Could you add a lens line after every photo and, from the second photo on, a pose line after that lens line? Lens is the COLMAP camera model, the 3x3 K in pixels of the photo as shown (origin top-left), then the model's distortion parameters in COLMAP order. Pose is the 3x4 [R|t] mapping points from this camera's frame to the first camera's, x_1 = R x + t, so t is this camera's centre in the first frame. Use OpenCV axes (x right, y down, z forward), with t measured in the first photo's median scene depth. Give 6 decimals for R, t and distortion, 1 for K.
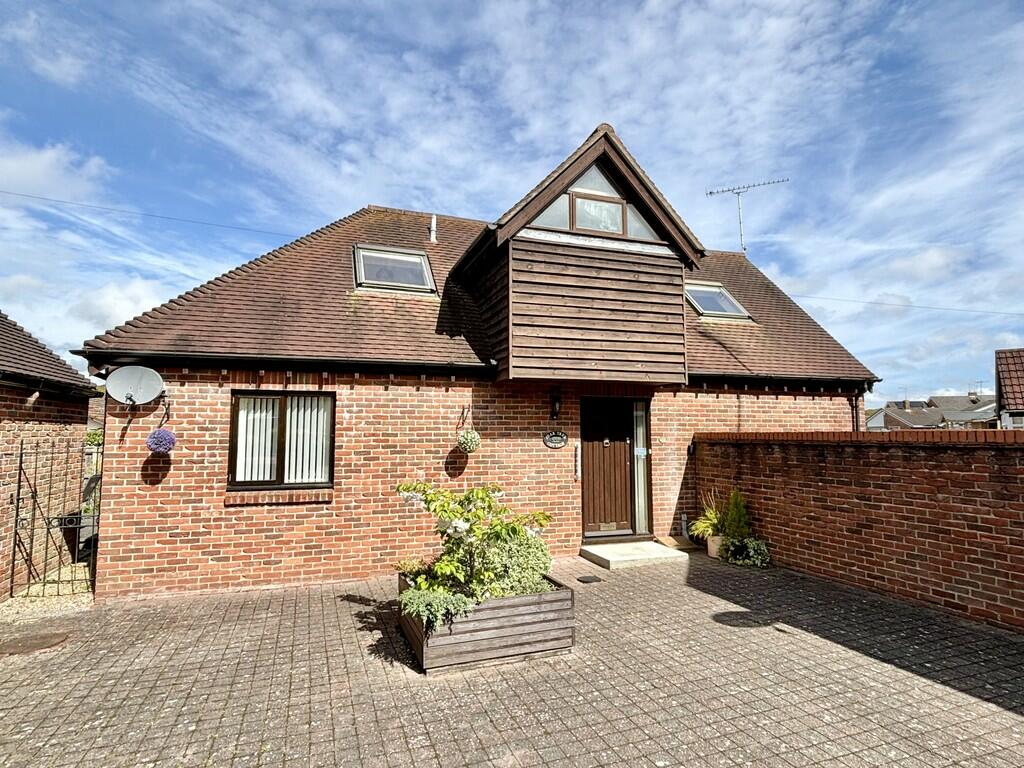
lens RADIAL K [[567.3, 0, 512.1], [0, 567.3, 382.6], [0, 0, 1]] dist [0.000372, -0.000116]
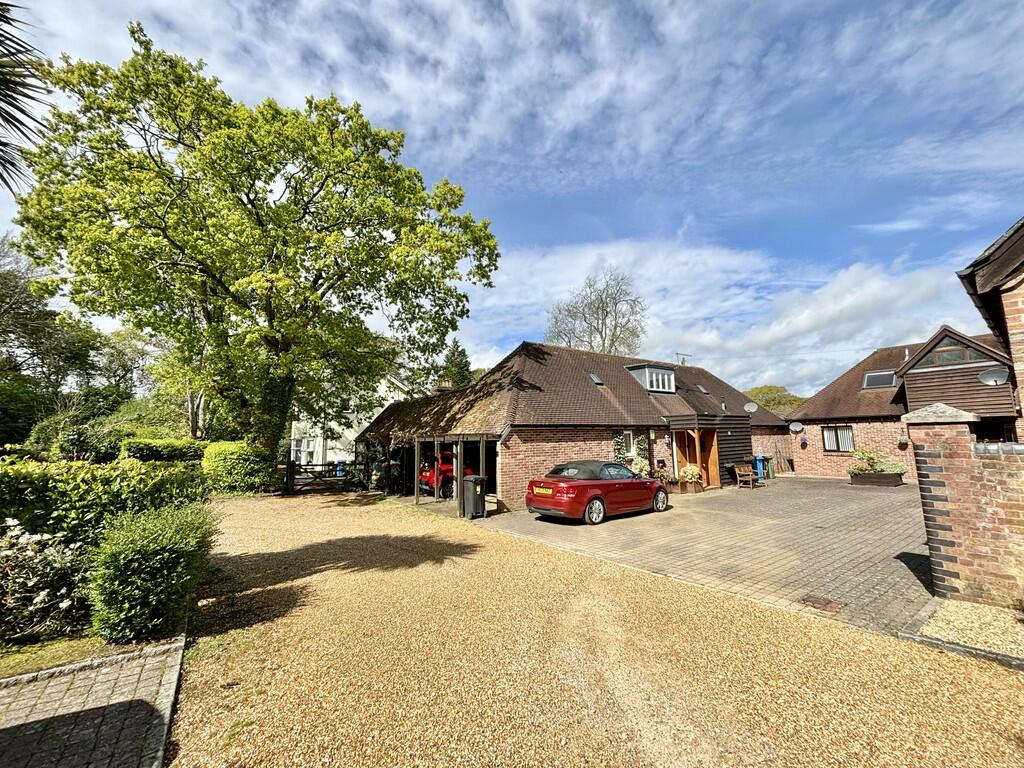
lens RADIAL K [[410.0, 0, 511.8], [0, 410.0, 383.7], [0, 0, 1]] dist [0.002729, 0.000053]
pose [[0.279076, -0.130474, -0.951364, 1.669785], [0.104088, 0.988999, -0.105102, -0.205105], [0.954611, -0.069694, 0.289586, -1.865714]]
